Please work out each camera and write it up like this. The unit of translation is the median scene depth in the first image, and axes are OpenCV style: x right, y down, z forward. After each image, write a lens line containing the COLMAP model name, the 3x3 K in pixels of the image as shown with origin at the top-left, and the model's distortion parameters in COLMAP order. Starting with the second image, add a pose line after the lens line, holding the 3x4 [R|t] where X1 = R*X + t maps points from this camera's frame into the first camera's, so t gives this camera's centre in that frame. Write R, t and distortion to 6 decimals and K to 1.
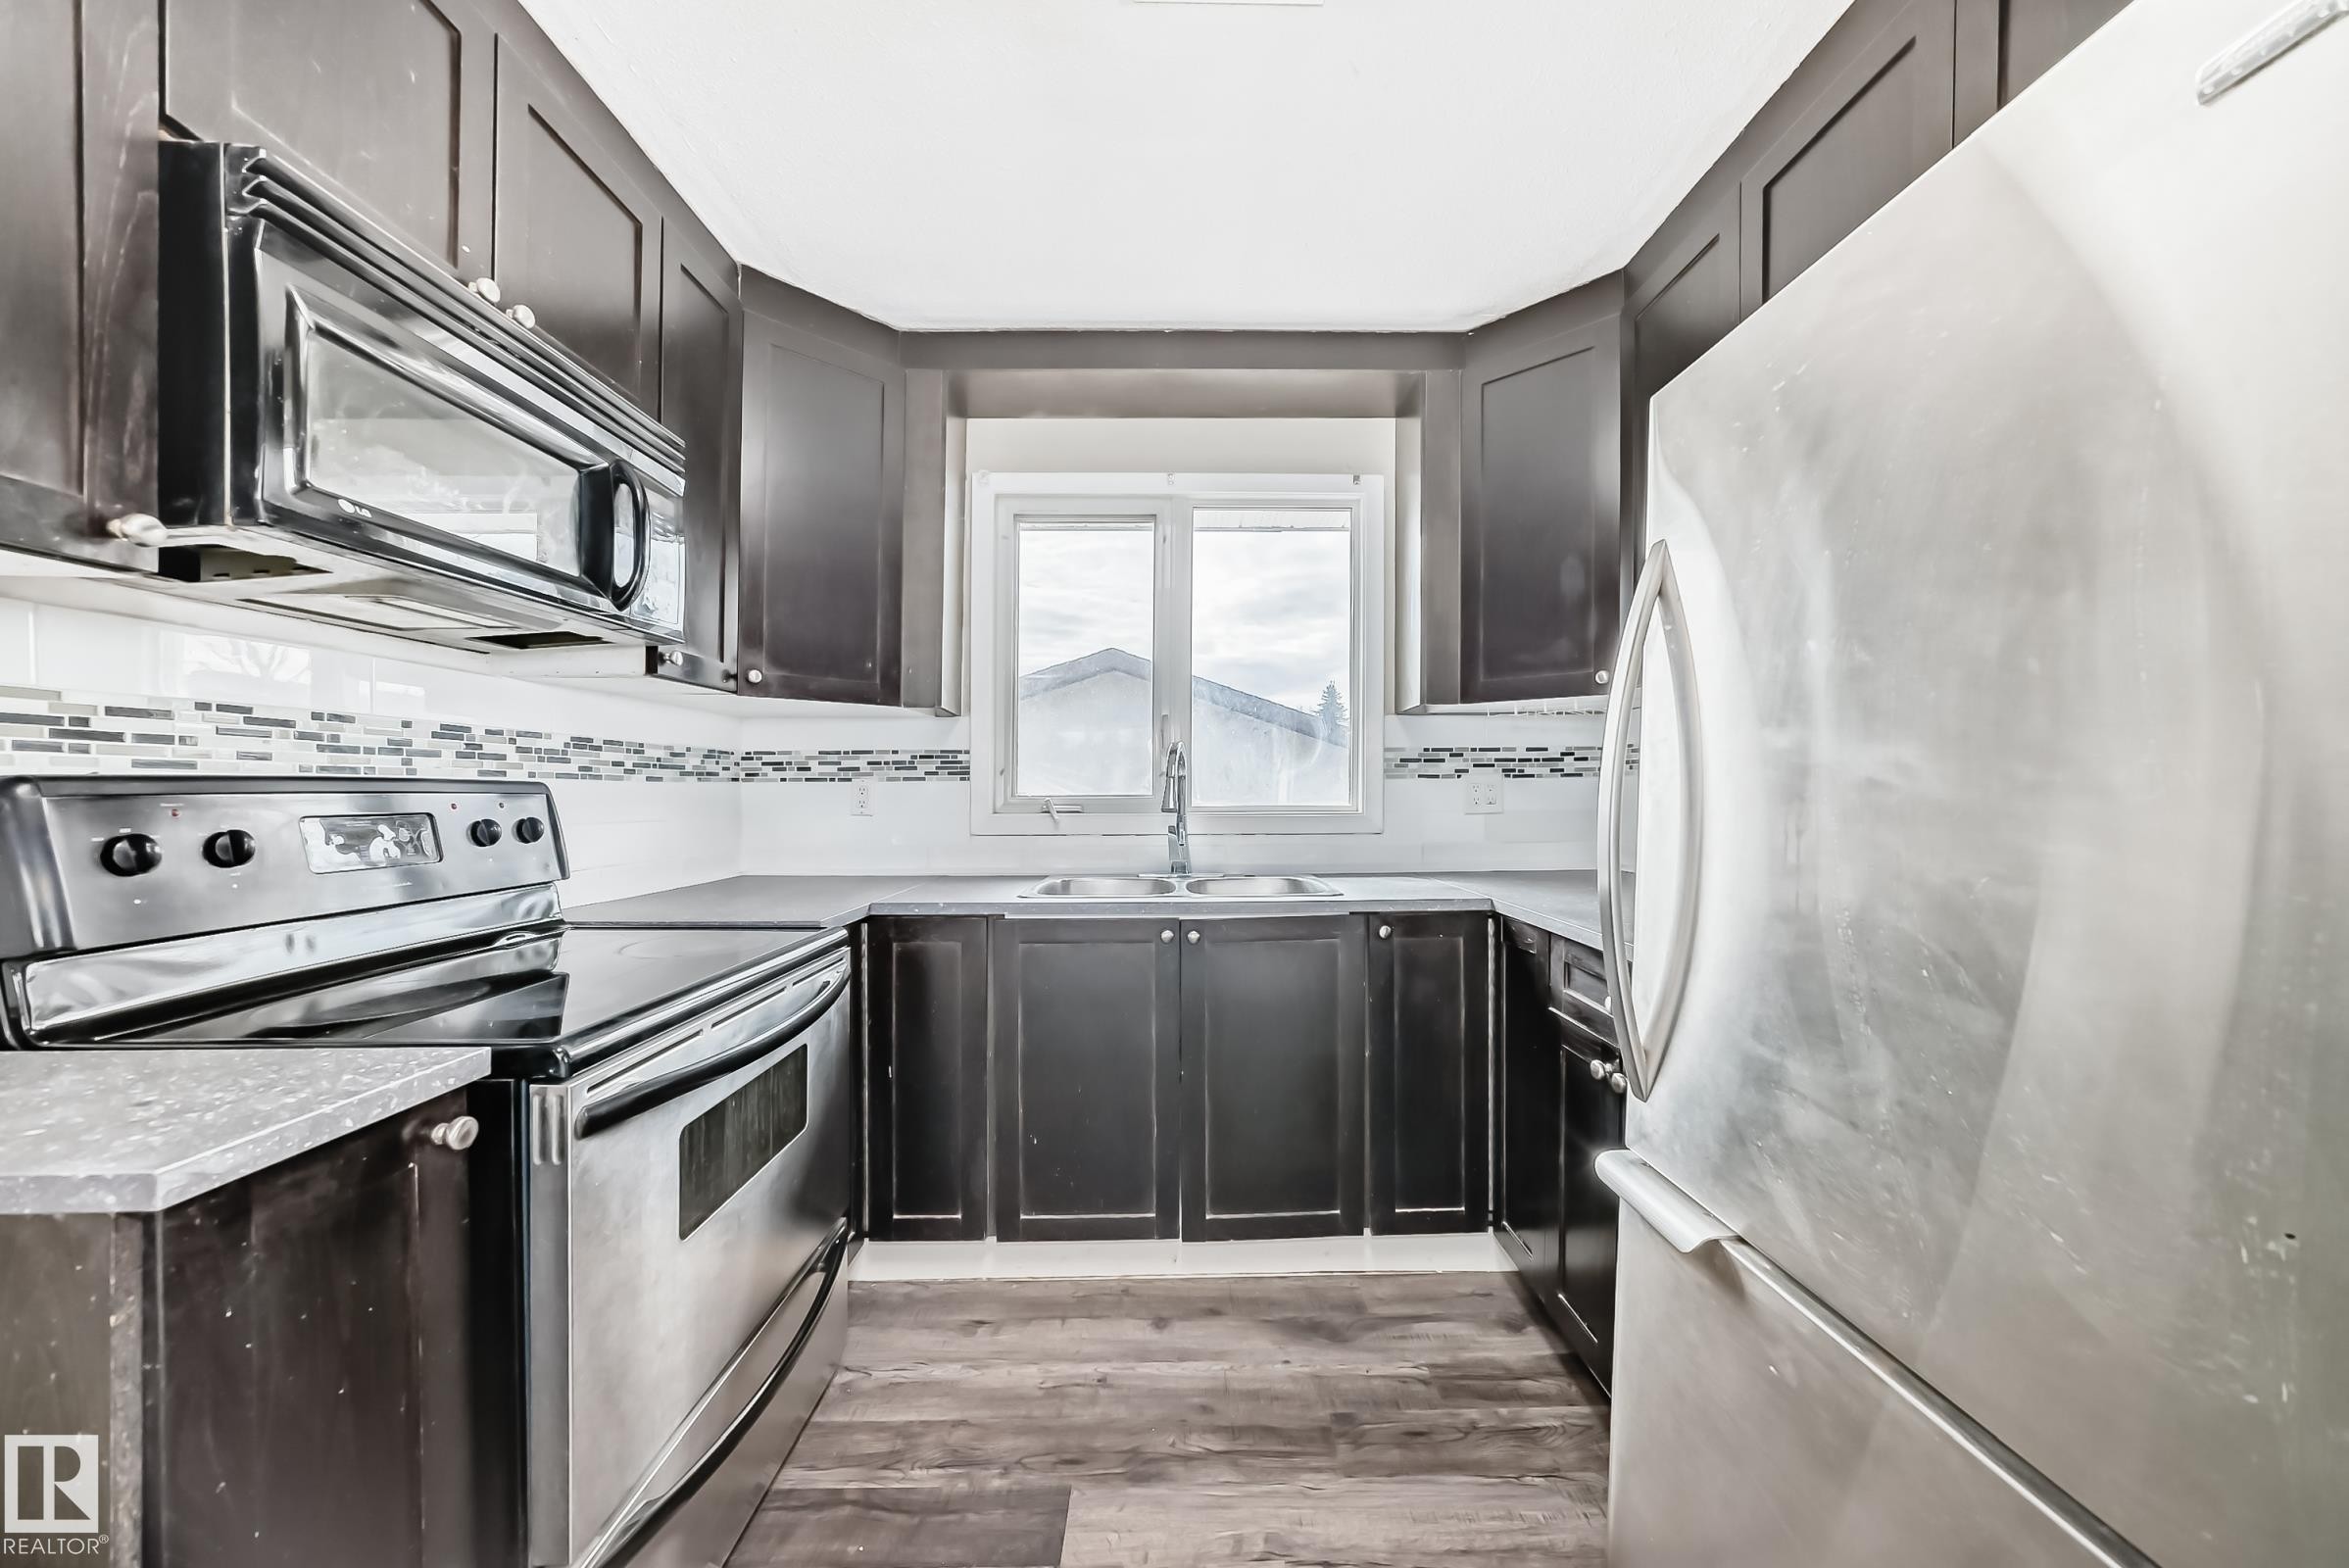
lens RADIAL K [[830.6, 0, 1188.3], [0, 830.6, 801.3], [0, 0, 1]] dist [-0.014226, 0.001952]
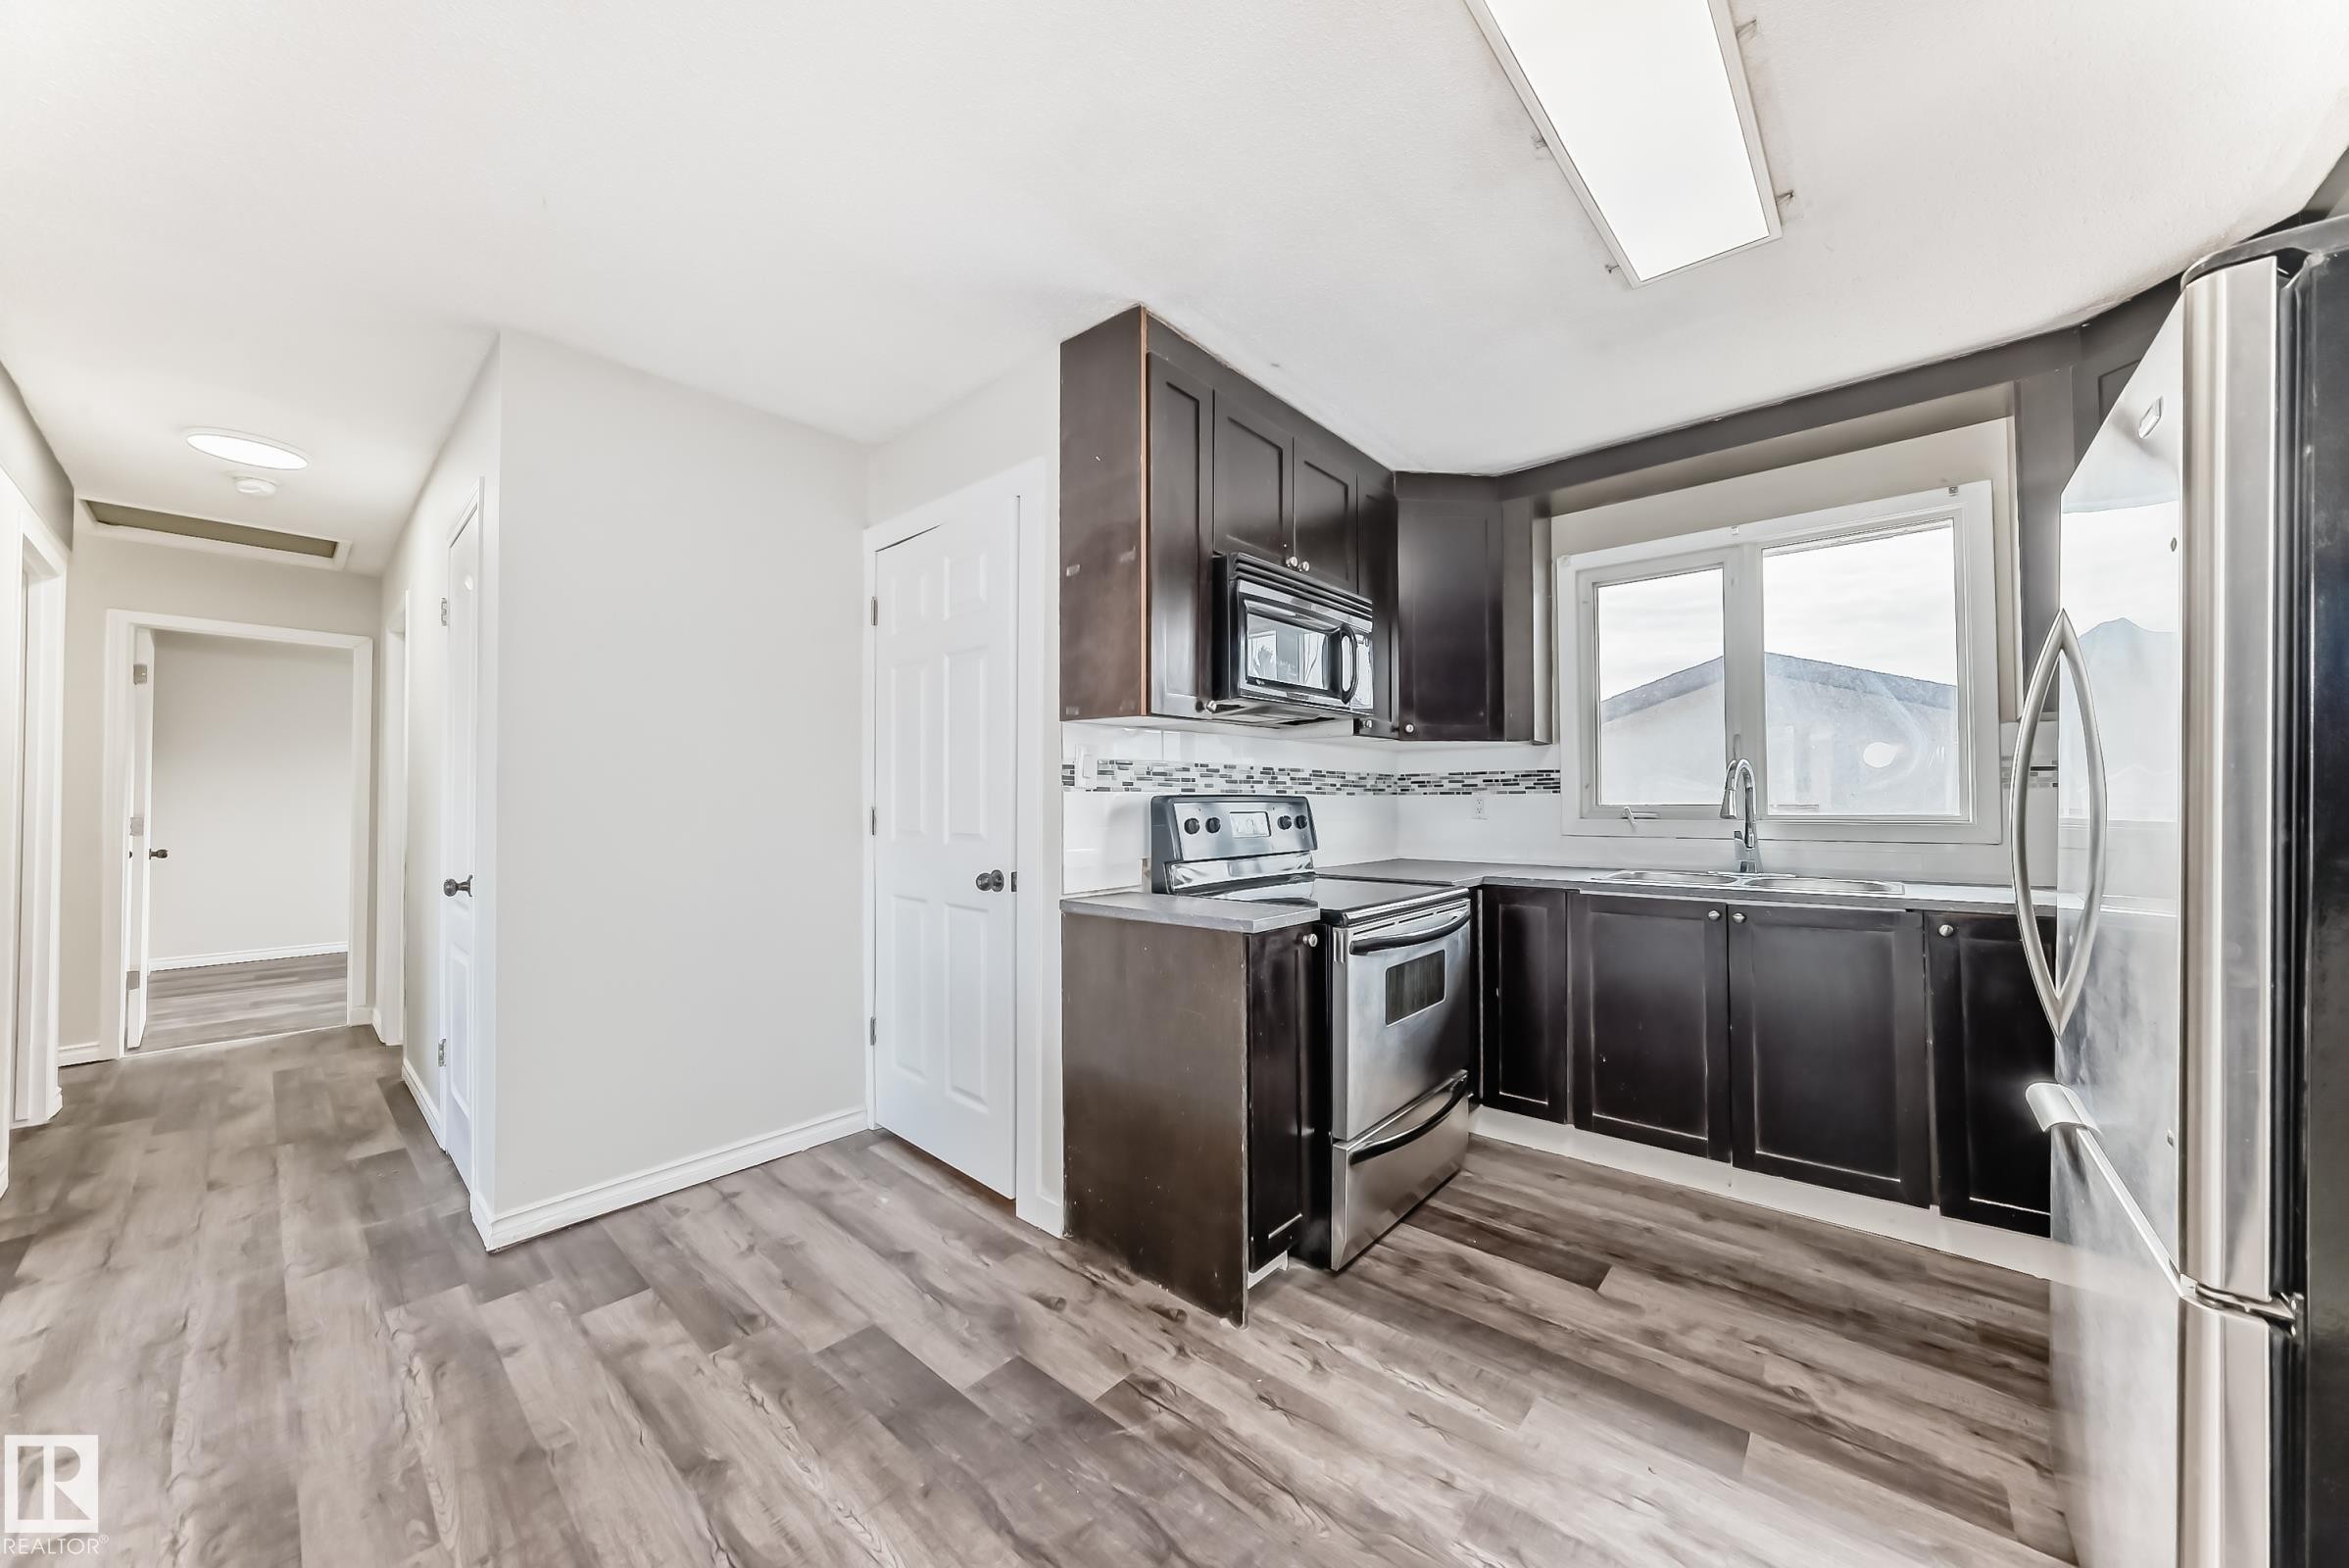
lens RADIAL K [[812.8, 0, 1195.2], [0, 812.8, 761.5], [0, 0, 1]] dist [-0.014722, 0.000683]
pose [[0.751618, -0.032668, -0.658790, 0.200496], [-0.007708, 0.998270, -0.058296, 0.005384], [0.659554, 0.048894, 0.750065, -0.458867]]
